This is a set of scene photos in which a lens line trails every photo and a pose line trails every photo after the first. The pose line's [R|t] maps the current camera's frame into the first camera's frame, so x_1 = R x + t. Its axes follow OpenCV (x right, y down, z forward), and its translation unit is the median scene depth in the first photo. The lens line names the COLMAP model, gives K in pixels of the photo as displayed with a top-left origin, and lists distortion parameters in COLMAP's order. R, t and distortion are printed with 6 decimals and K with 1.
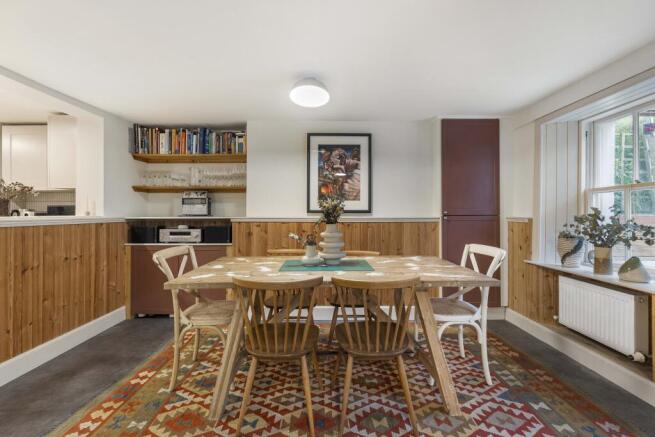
lens RADIAL K [[290.2, 0, 325.9], [0, 290.2, 213.9], [0, 0, 1]] dist [-0.004968, 0.000244]
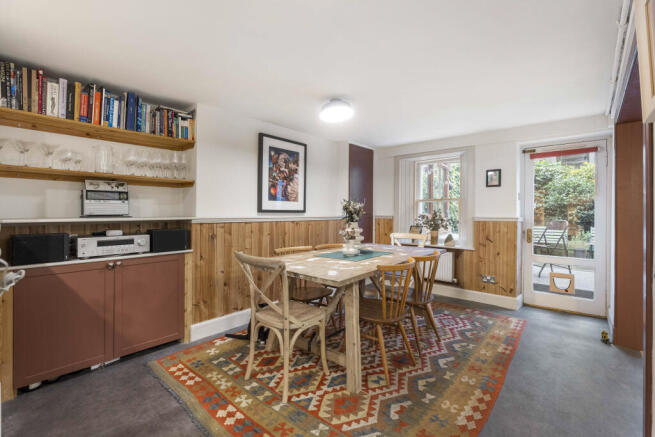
lens RADIAL K [[290.2, 0, 326.9], [0, 290.2, 216.4], [0, 0, 1]] dist [-0.004968, 0.000244]
pose [[0.666284, -0.009237, 0.745641, -0.657508], [-0.002965, 0.999883, 0.015036, -0.005821], [-0.745692, -0.012229, 0.666178, 0.160198]]
